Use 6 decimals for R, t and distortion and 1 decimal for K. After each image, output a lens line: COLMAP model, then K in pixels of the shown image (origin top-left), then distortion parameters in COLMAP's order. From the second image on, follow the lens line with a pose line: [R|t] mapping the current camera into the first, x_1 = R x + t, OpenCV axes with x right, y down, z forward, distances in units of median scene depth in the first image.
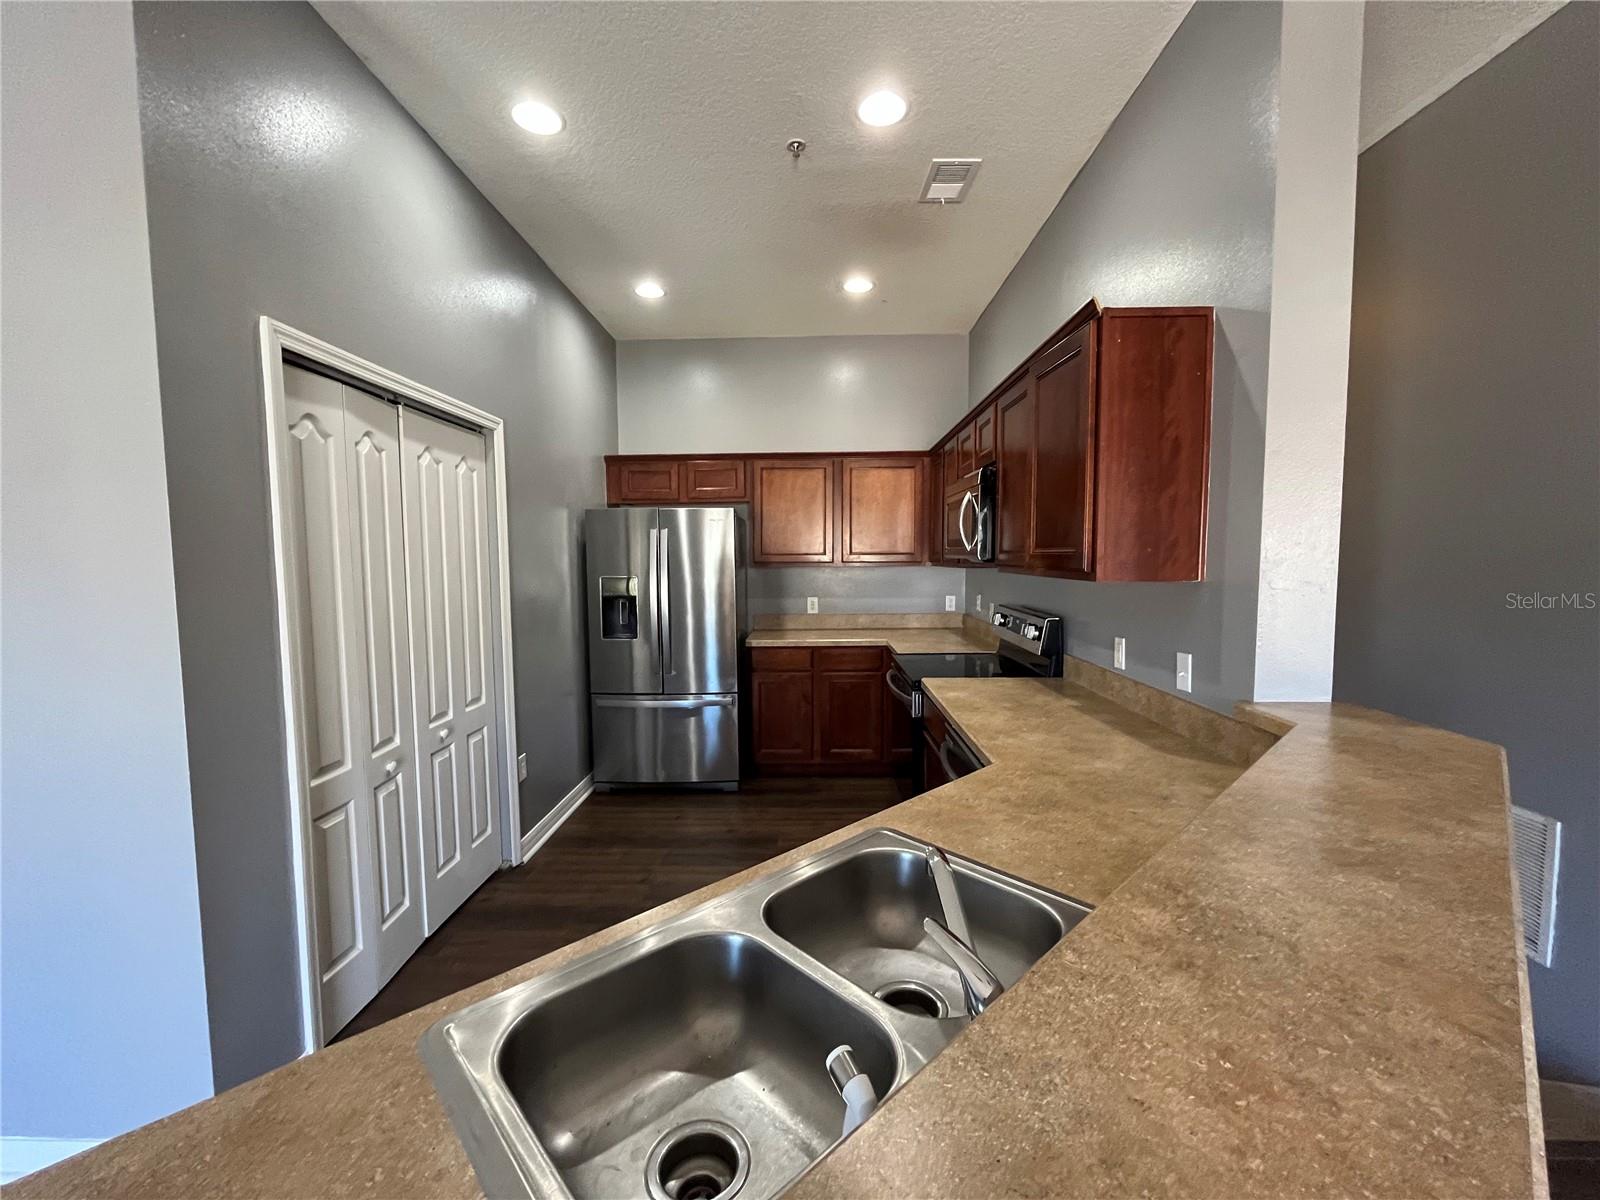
lens RADIAL K [[650.3, 0, 796.0], [0, 650.3, 601.1], [0, 0, 1]] dist [-0.002850, -0.000199]
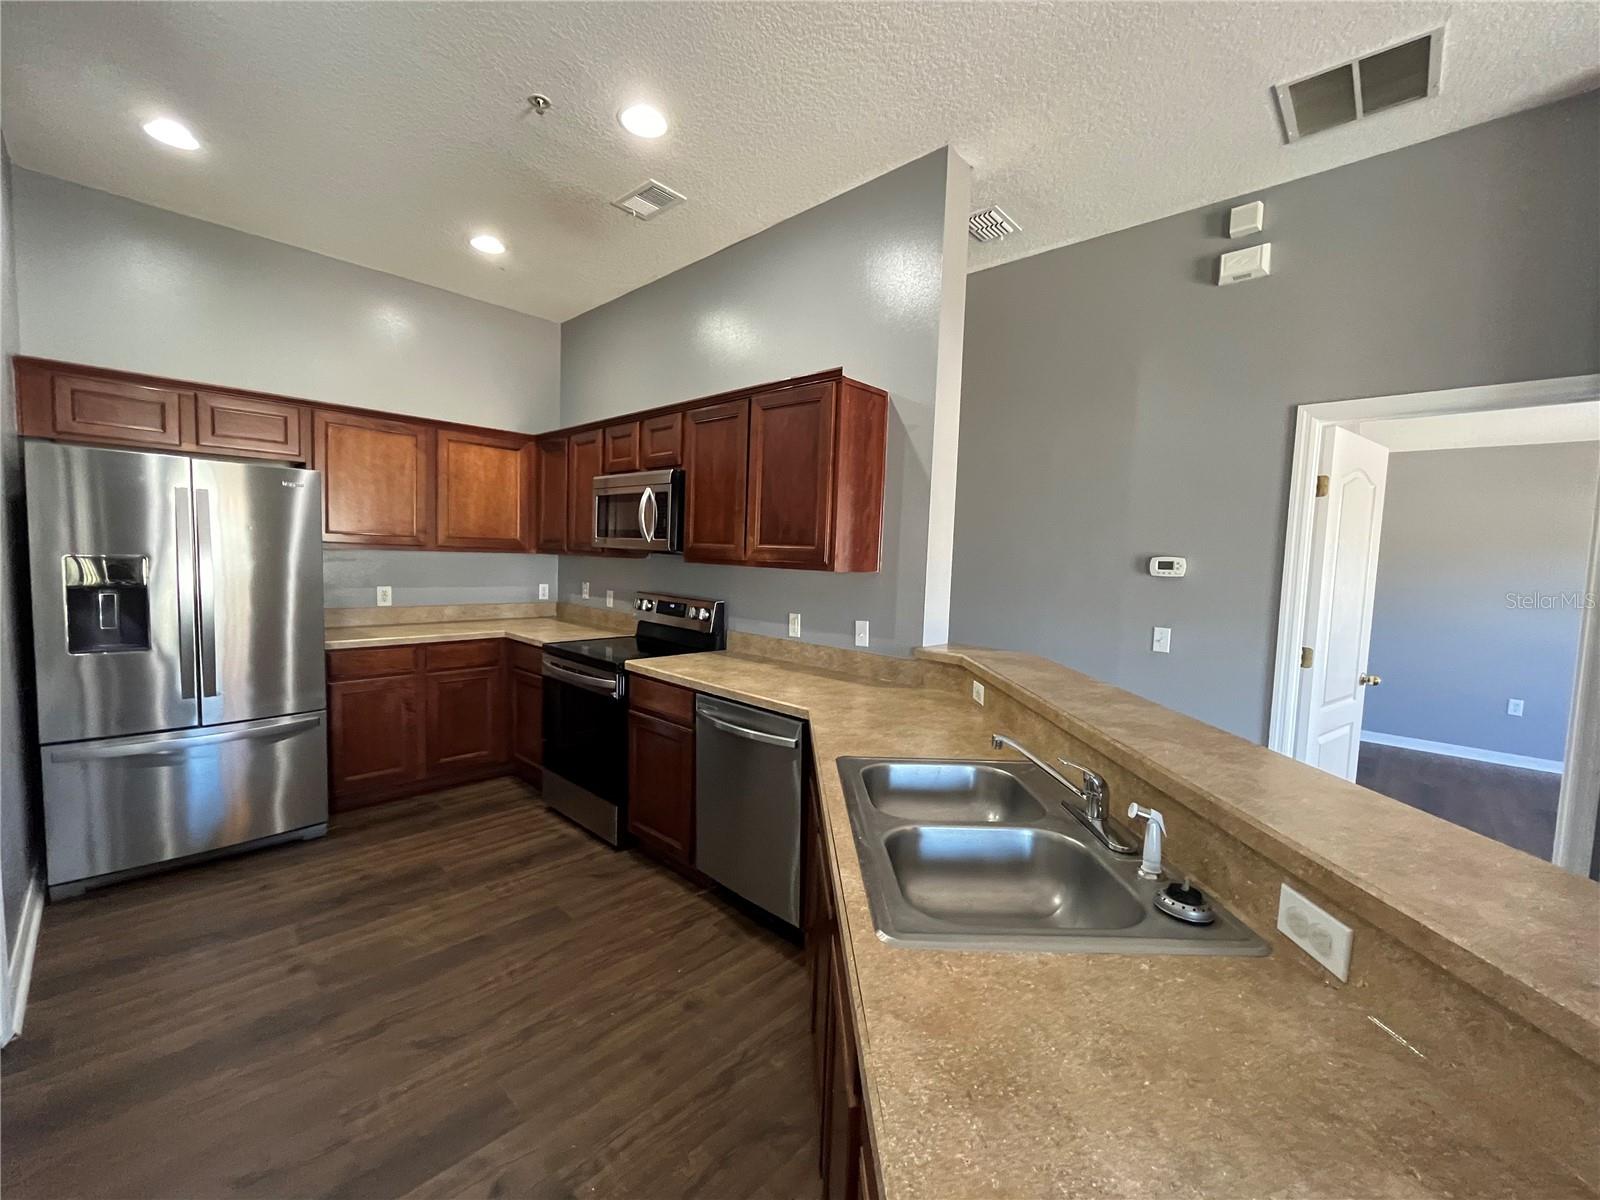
lens RADIAL K [[650.3, 0, 796.0], [0, 650.3, 601.1], [0, 0, 1]] dist [-0.002850, -0.000199]
pose [[0.669020, -0.022849, 0.742893, -0.326596], [0.011210, 0.999724, 0.020652, 0.001862], [-0.743160, -0.005489, 0.669091, 0.068379]]
